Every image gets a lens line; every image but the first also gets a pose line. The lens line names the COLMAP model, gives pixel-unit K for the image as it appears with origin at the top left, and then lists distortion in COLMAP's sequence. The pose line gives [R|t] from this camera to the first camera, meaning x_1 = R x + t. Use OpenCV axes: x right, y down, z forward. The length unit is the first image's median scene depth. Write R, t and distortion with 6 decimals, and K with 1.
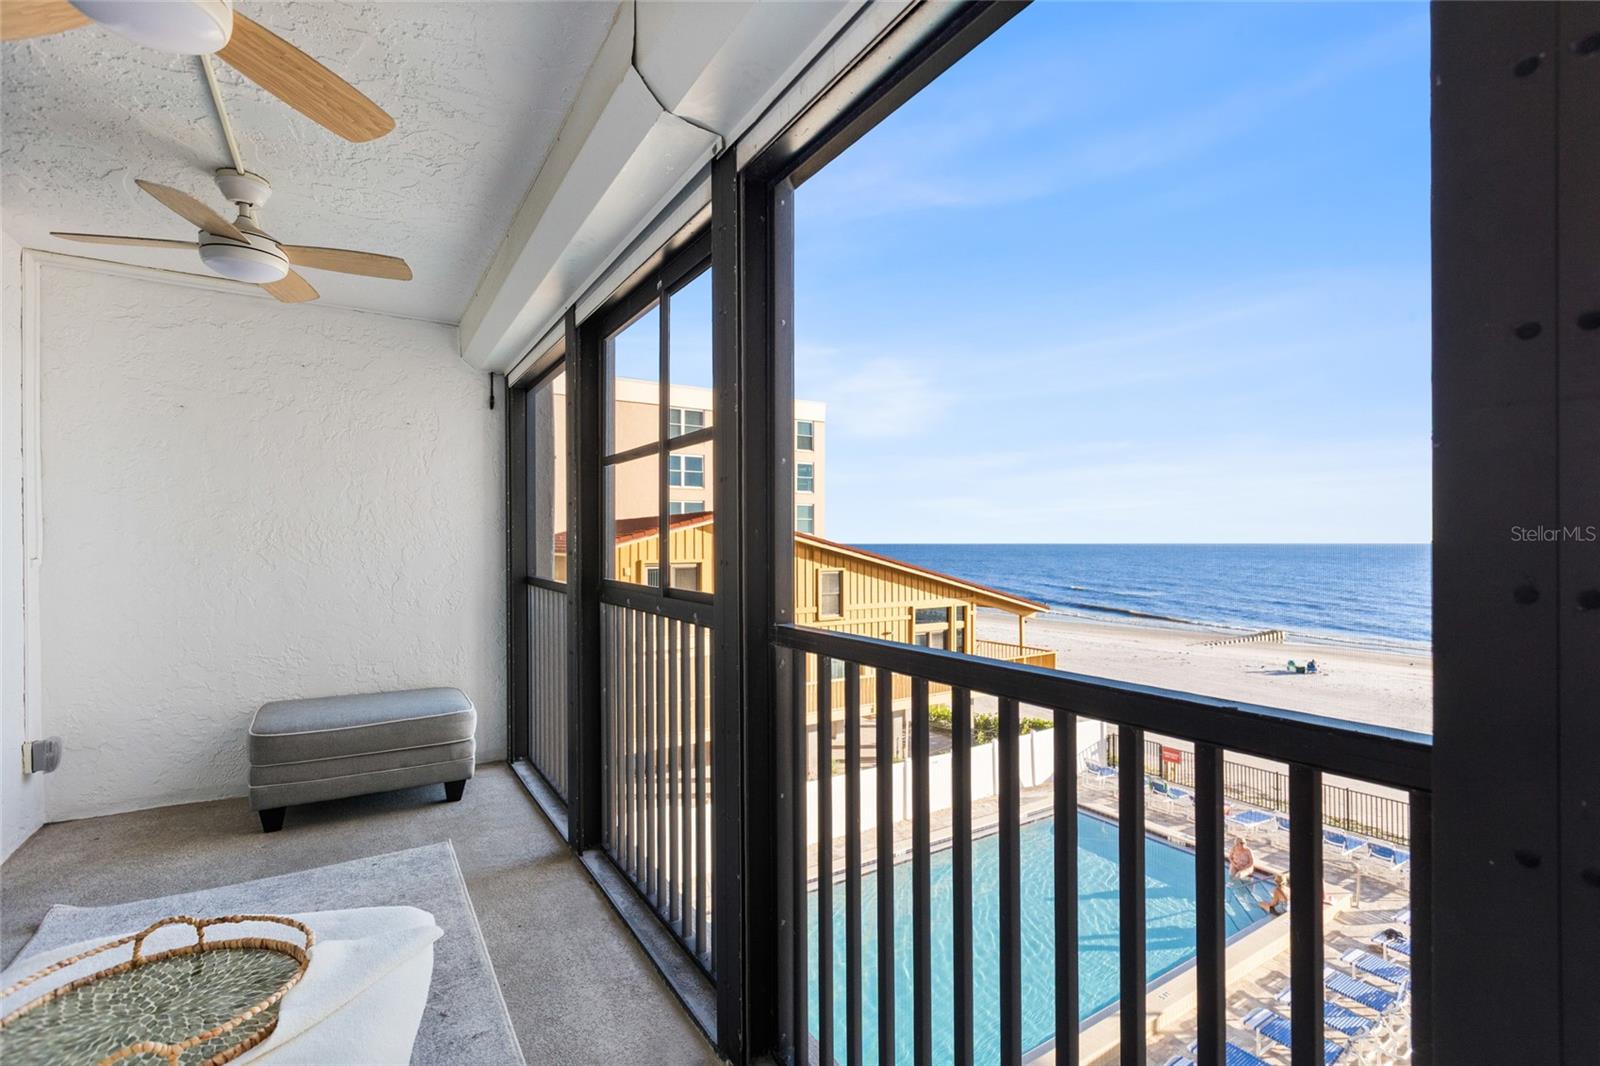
lens RADIAL K [[727.2, 0, 812.9], [0, 727.2, 536.4], [0, 0, 1]] dist [0.006952, 0.000007]
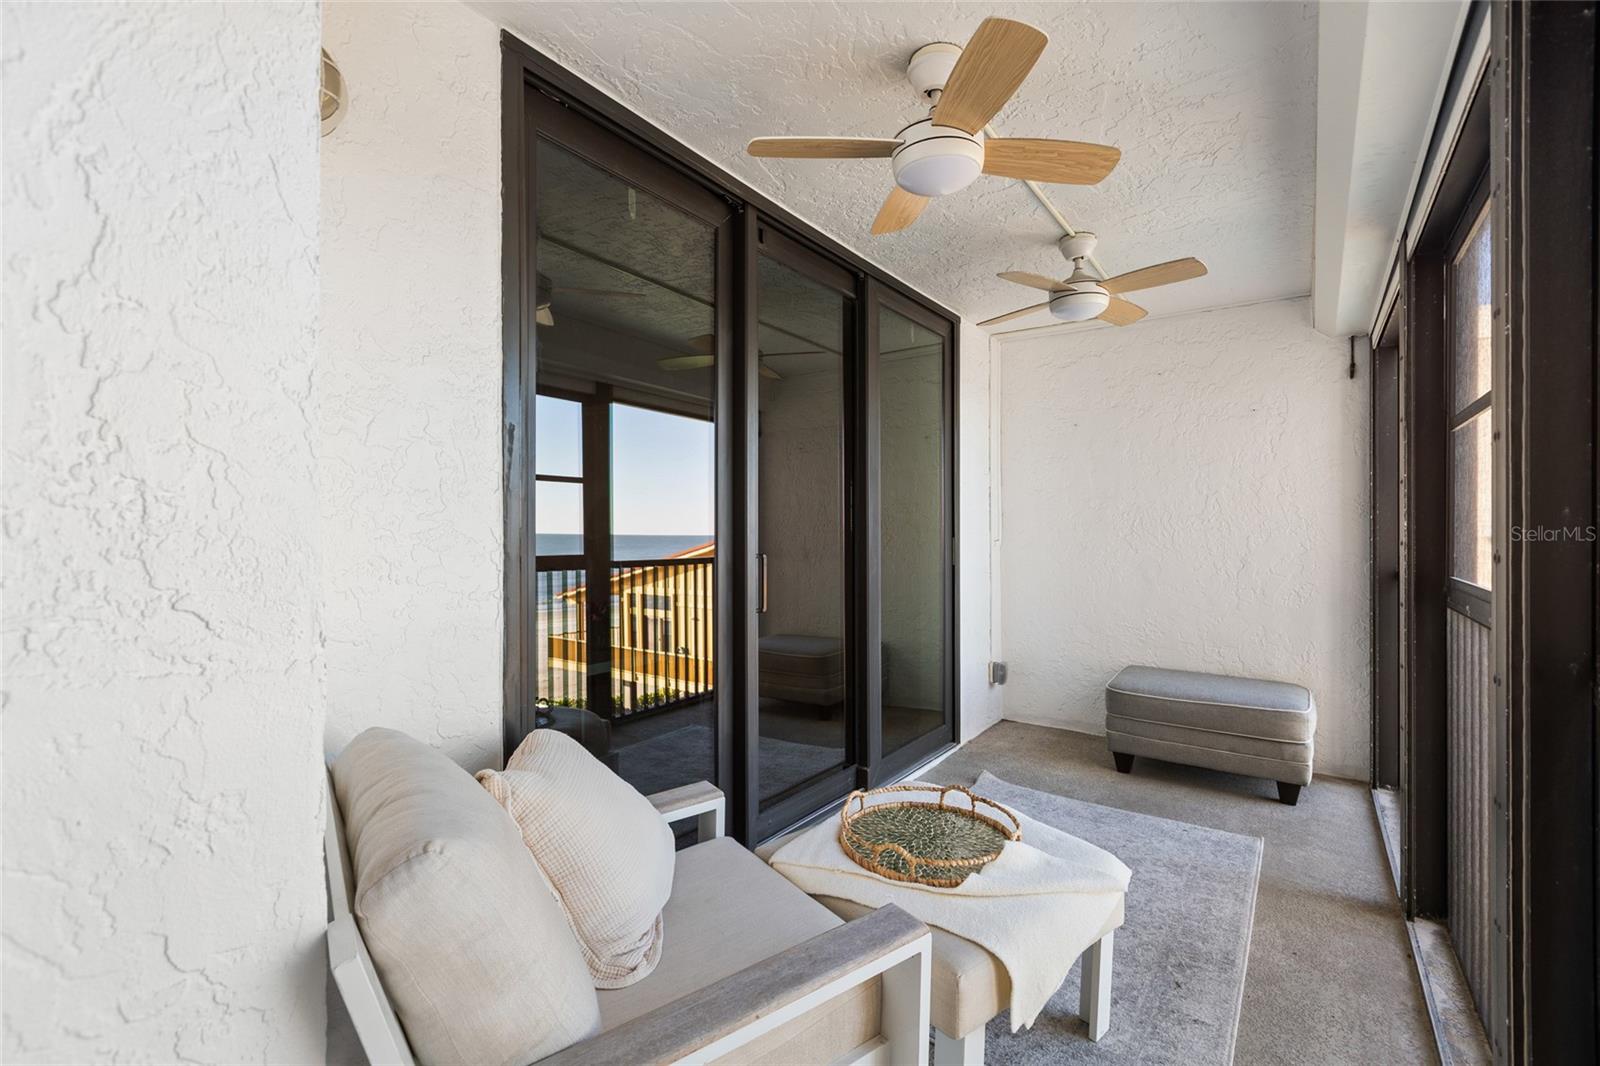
lens RADIAL K [[727.2, 0, 816.1], [0, 727.2, 534.5], [0, 0, 1]] dist [0.006952, 0.000007]
pose [[0.382984, 0.006070, -0.923735, 0.179322], [0.005424, 0.999946, 0.008820, 0.002343], [0.923739, -0.008388, 0.382930, 0.093871]]
